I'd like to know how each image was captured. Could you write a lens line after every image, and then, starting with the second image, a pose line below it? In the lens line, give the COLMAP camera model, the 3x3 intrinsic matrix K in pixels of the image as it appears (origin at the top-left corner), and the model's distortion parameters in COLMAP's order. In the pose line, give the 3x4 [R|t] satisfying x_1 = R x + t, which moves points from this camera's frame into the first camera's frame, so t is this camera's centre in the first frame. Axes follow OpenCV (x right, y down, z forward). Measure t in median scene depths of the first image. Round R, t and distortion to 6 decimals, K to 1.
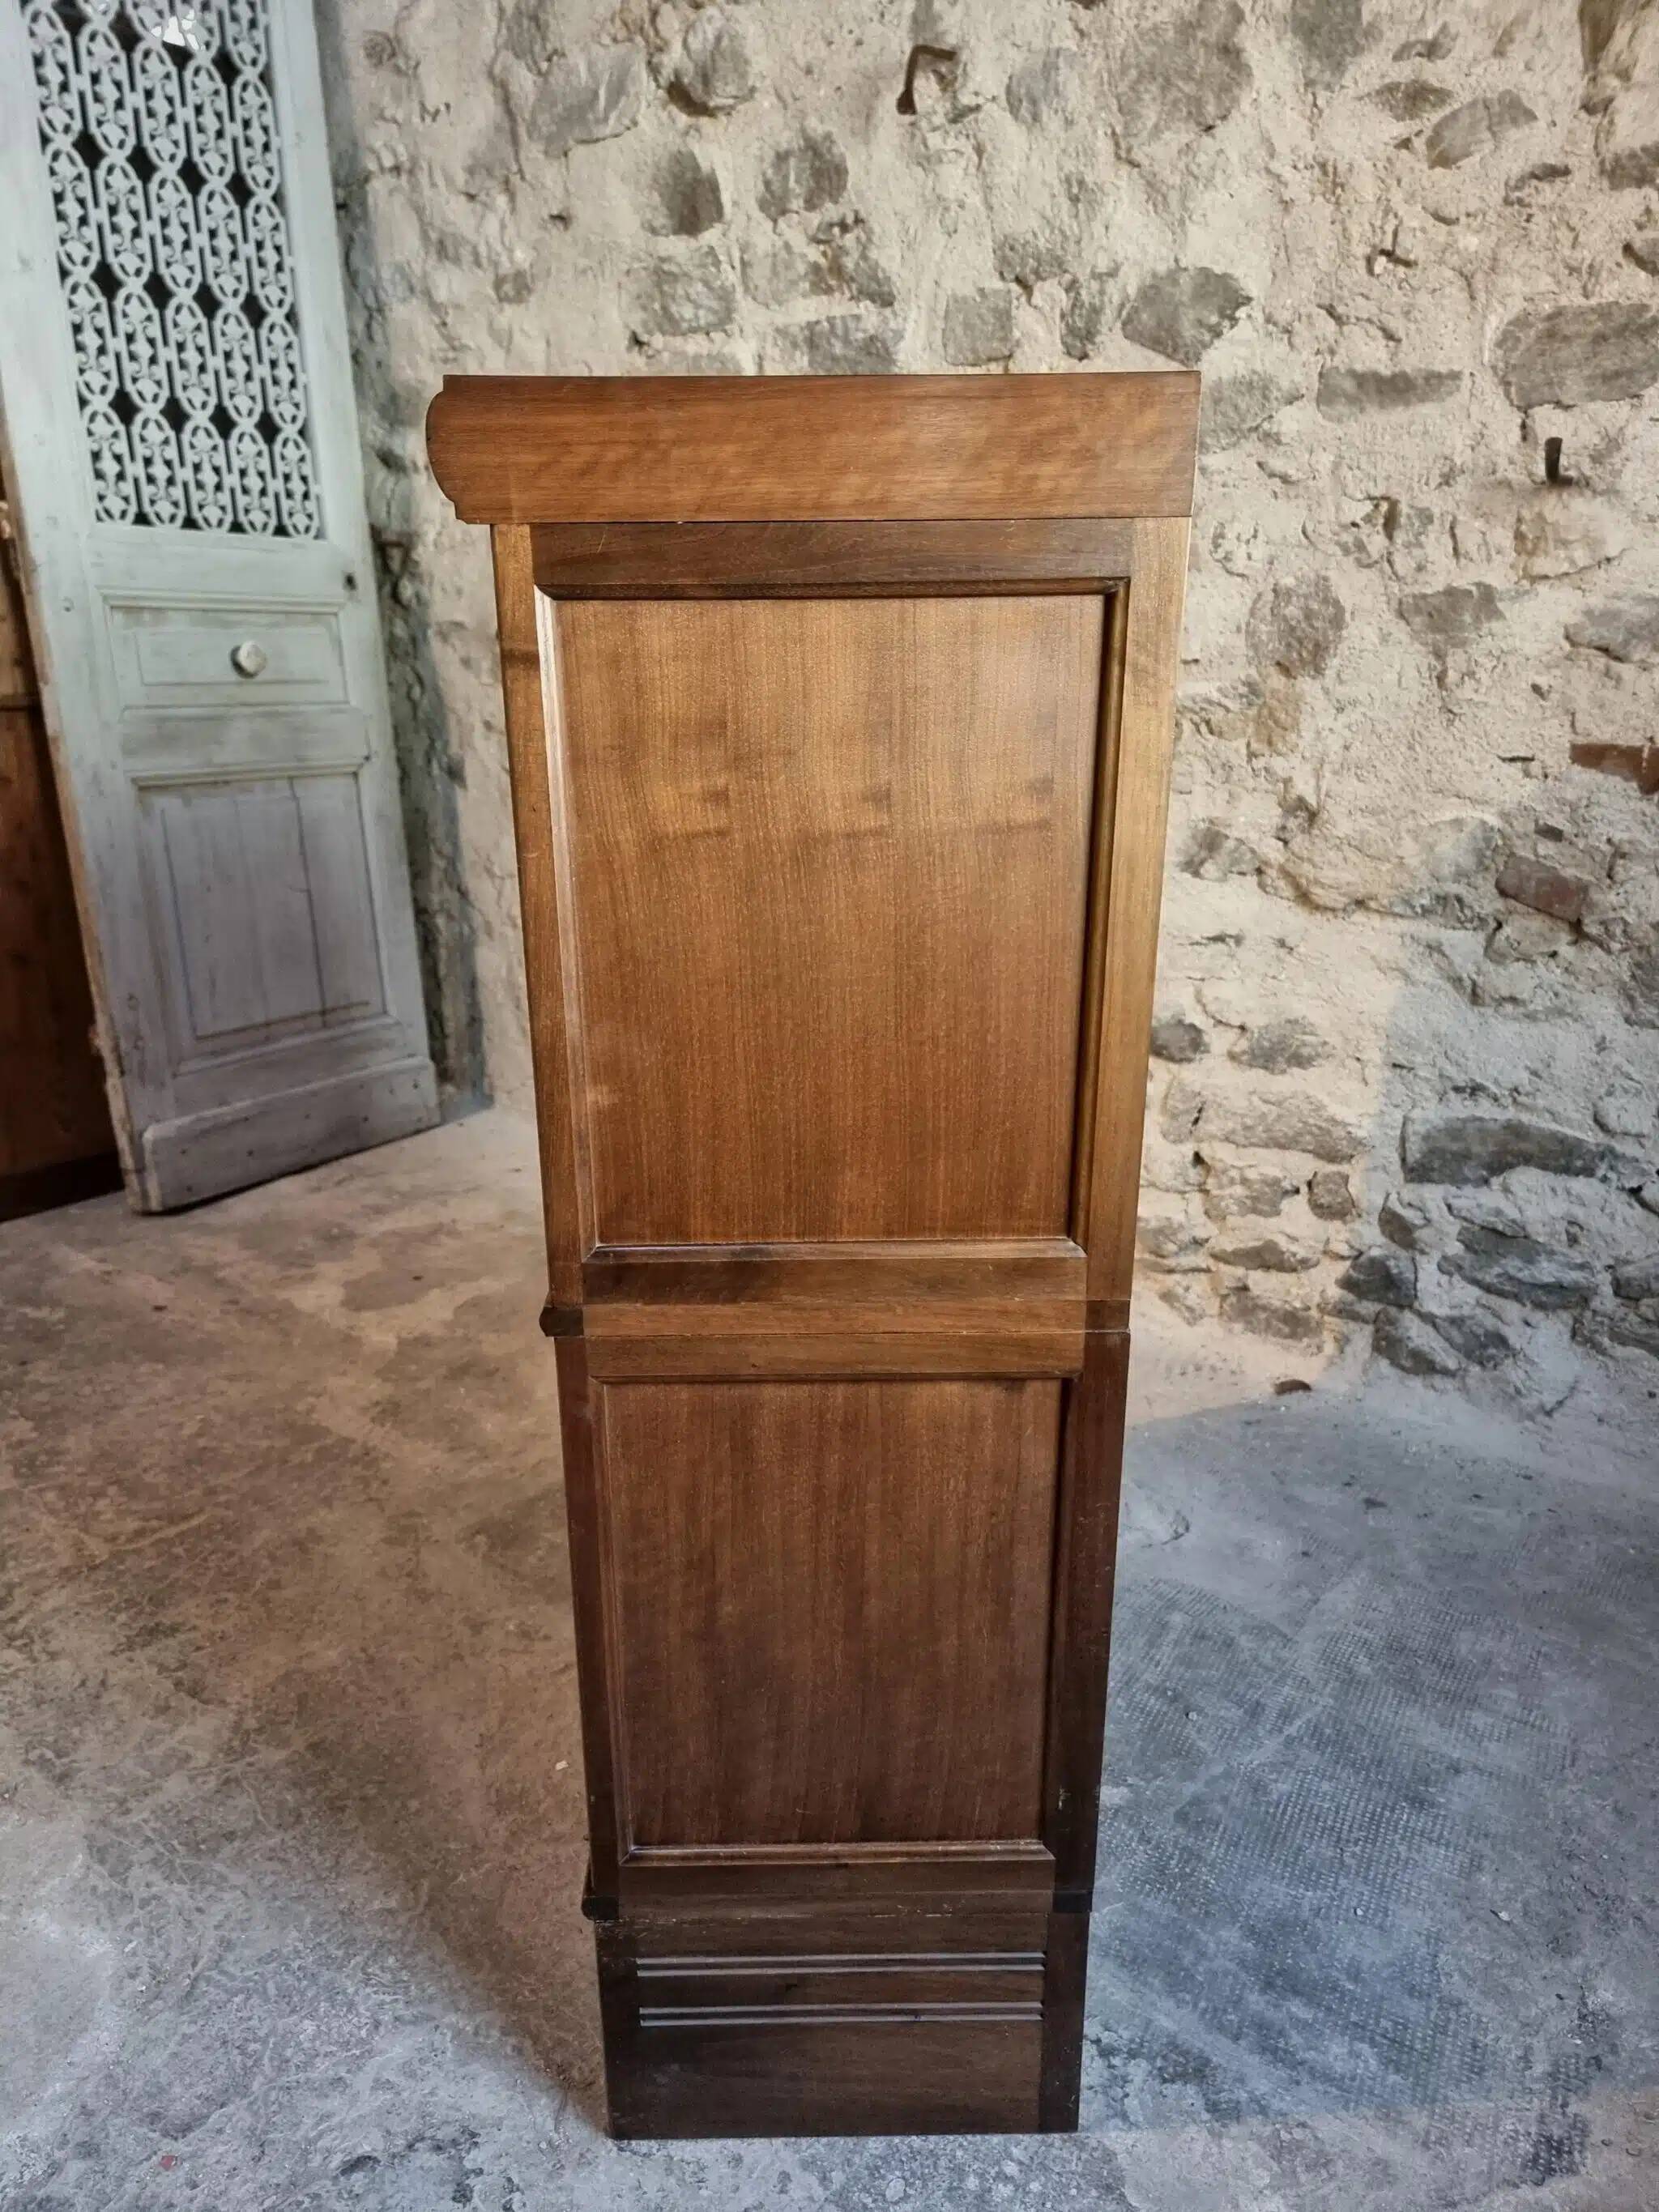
lens RADIAL K [[1561.8, 0, 808.6], [0, 1561.8, 1137.1], [0, 0, 1]] dist [0.088333, -0.086815]
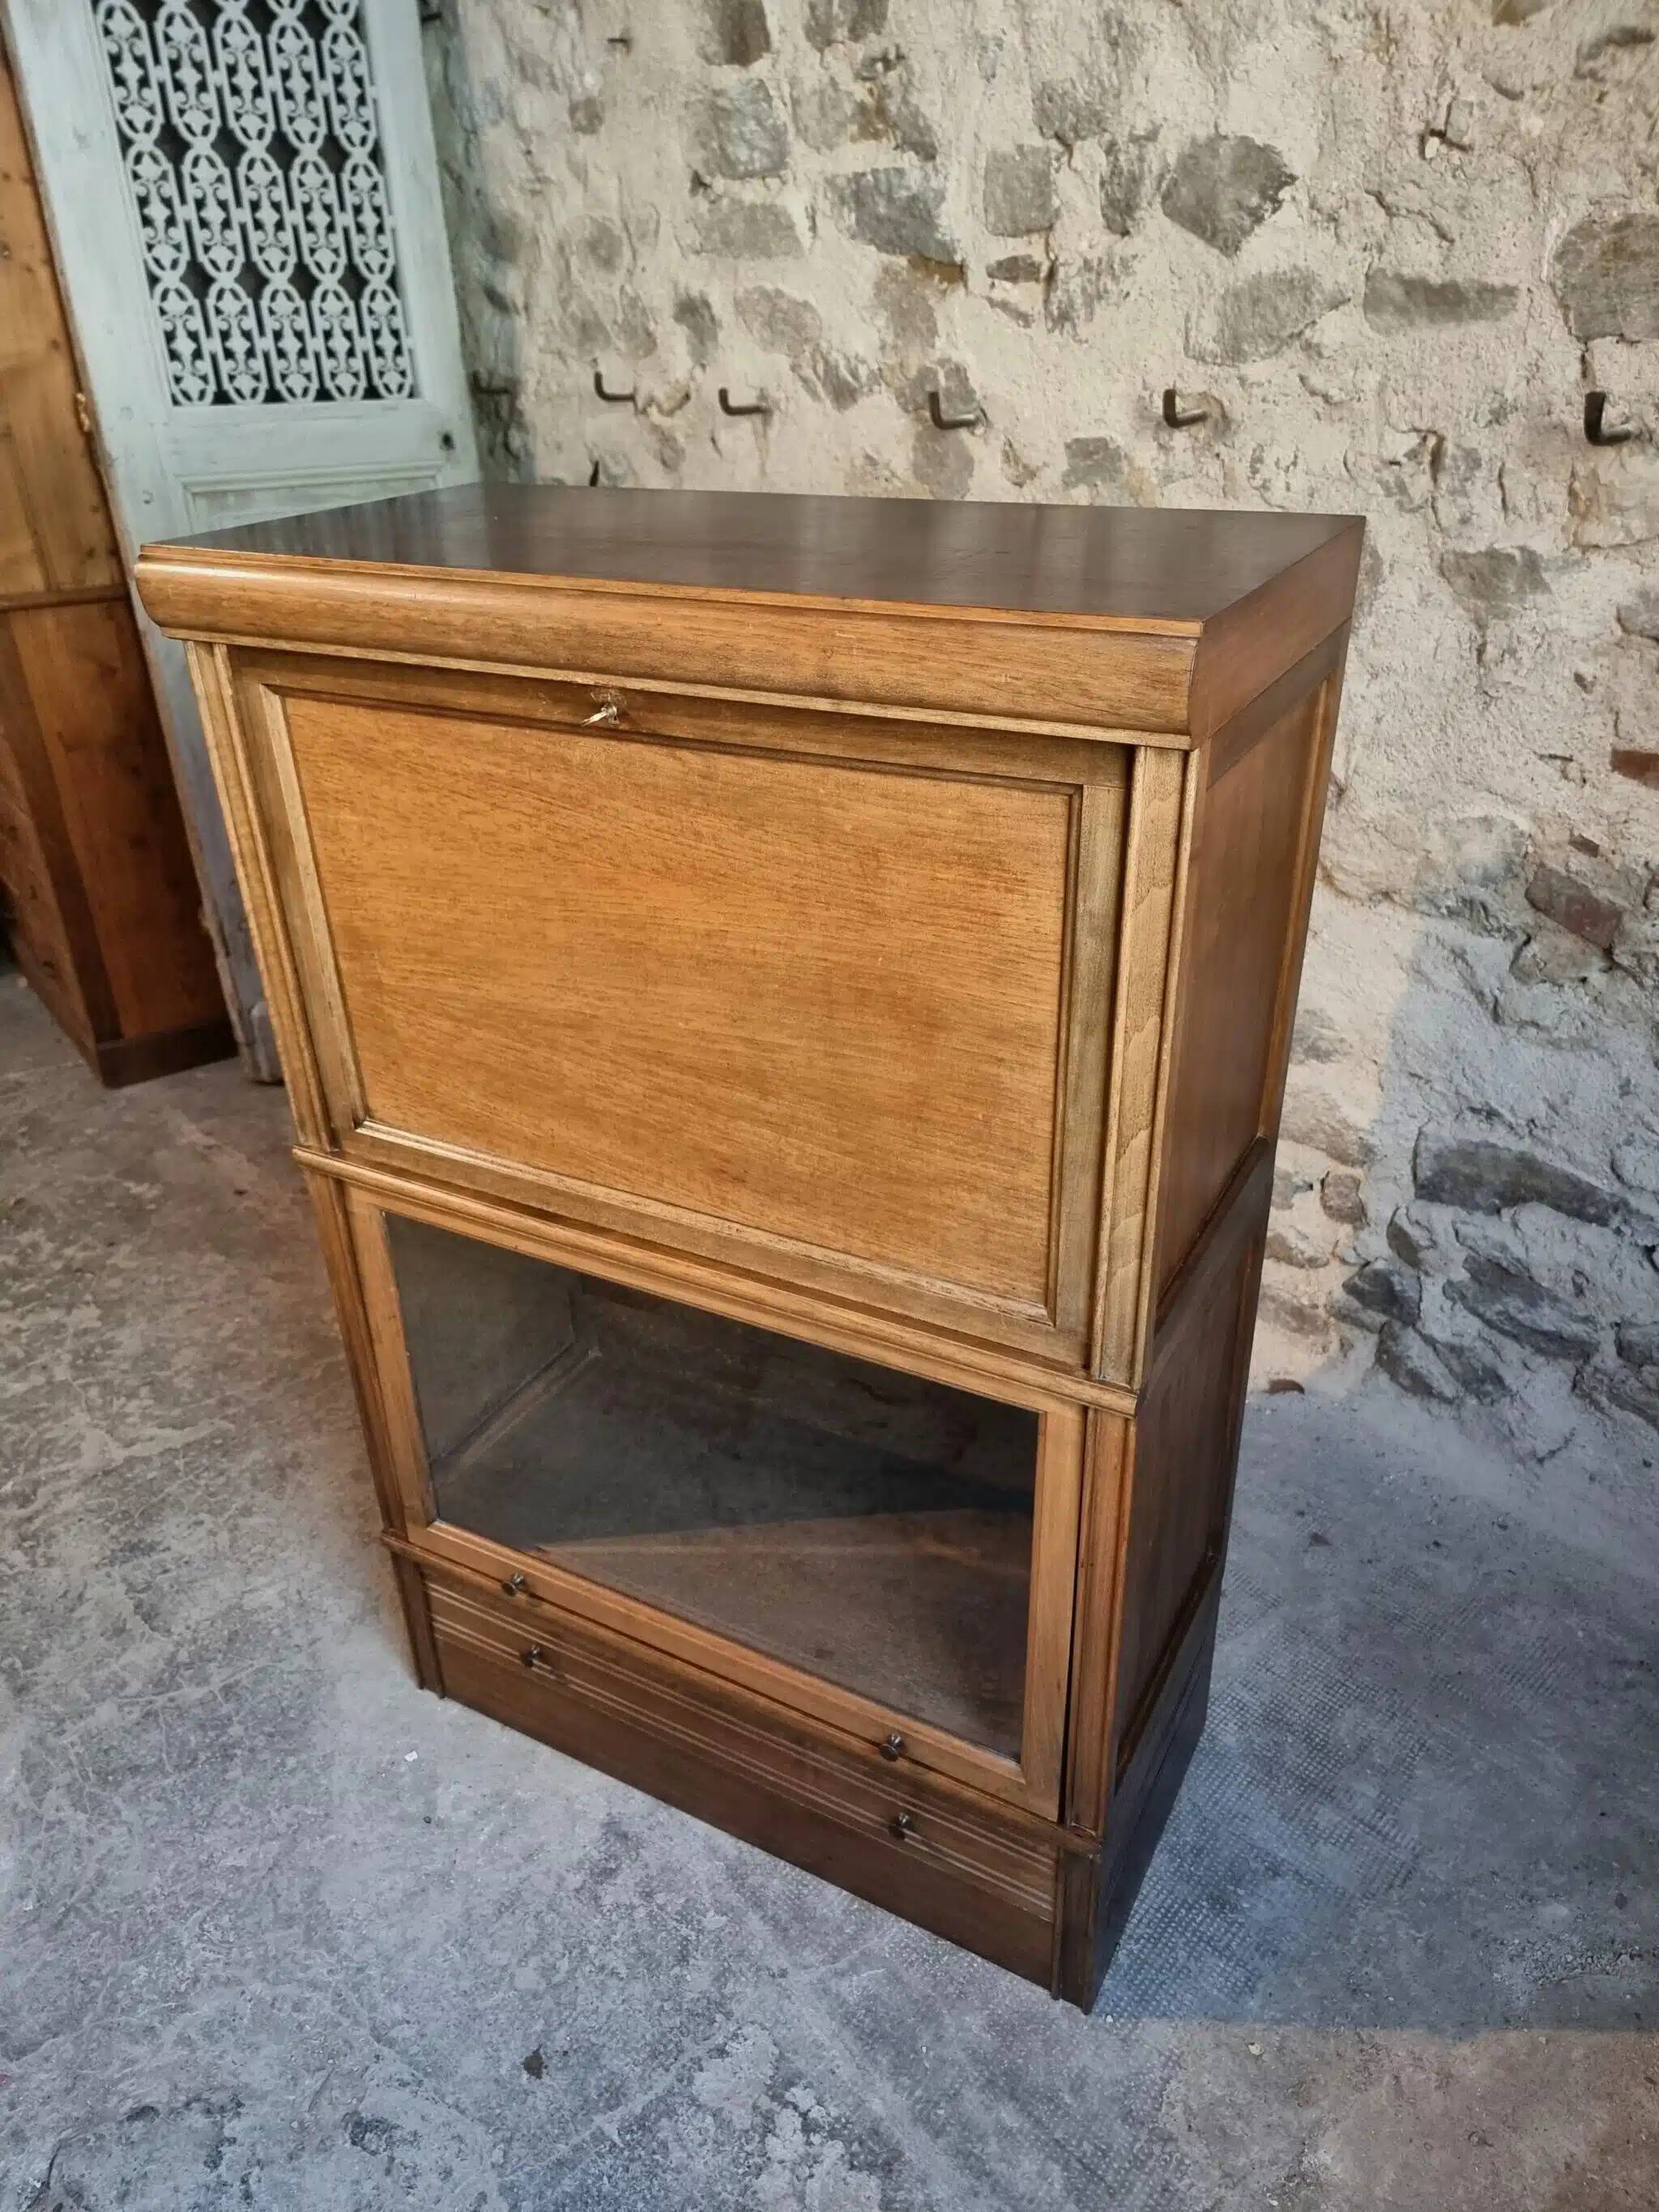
lens RADIAL K [[1556.9, 0, 811.5], [0, 1556.9, 1139.8], [0, 0, 1]] dist [0.084965, -0.082272]
pose [[0.979913, 0.067972, -0.187486, 0.214205], [-0.035017, 0.984162, 0.173779, -0.159736], [0.196329, -0.163723, 0.966773, 0.055070]]
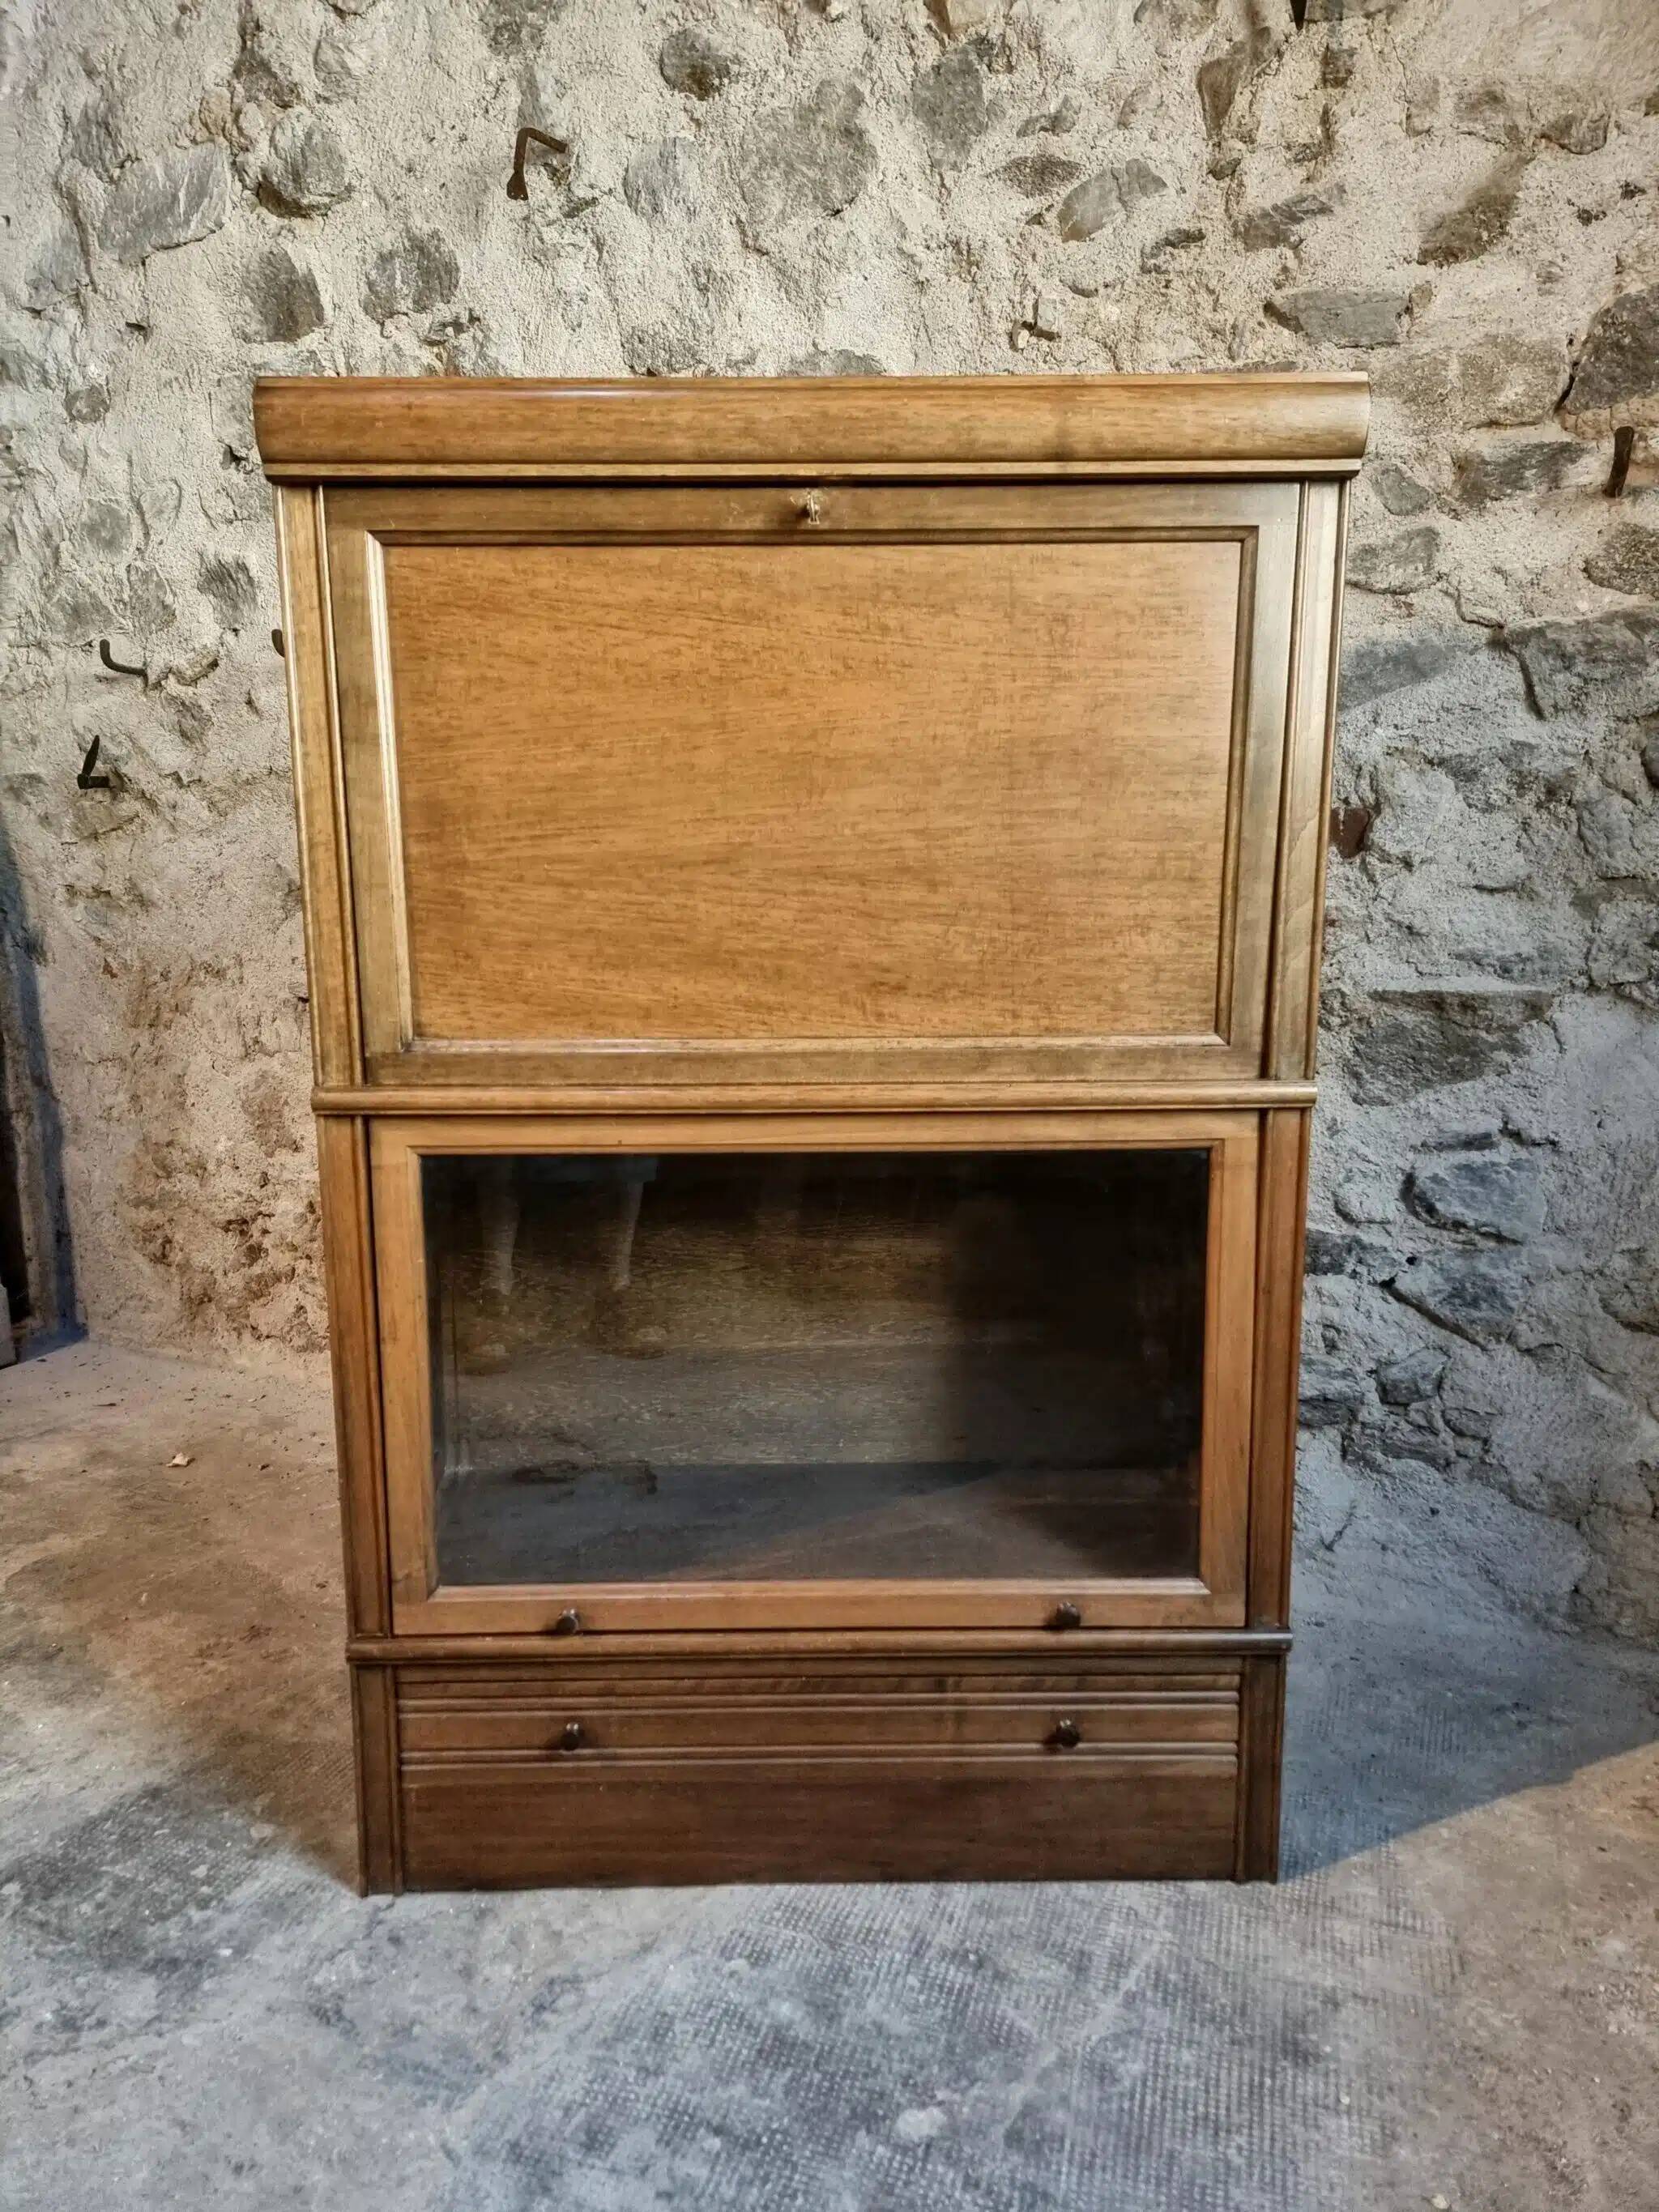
lens RADIAL K [[1546.9, 0, 819.9], [0, 1546.9, 1127.5], [0, 0, 1]] dist [0.096396, -0.089456]
pose [[0.976093, -0.048954, 0.211768, 0.011653], [0.083144, 0.984300, -0.155693, 0.056478], [-0.200822, 0.169579, 0.964839, 0.170482]]
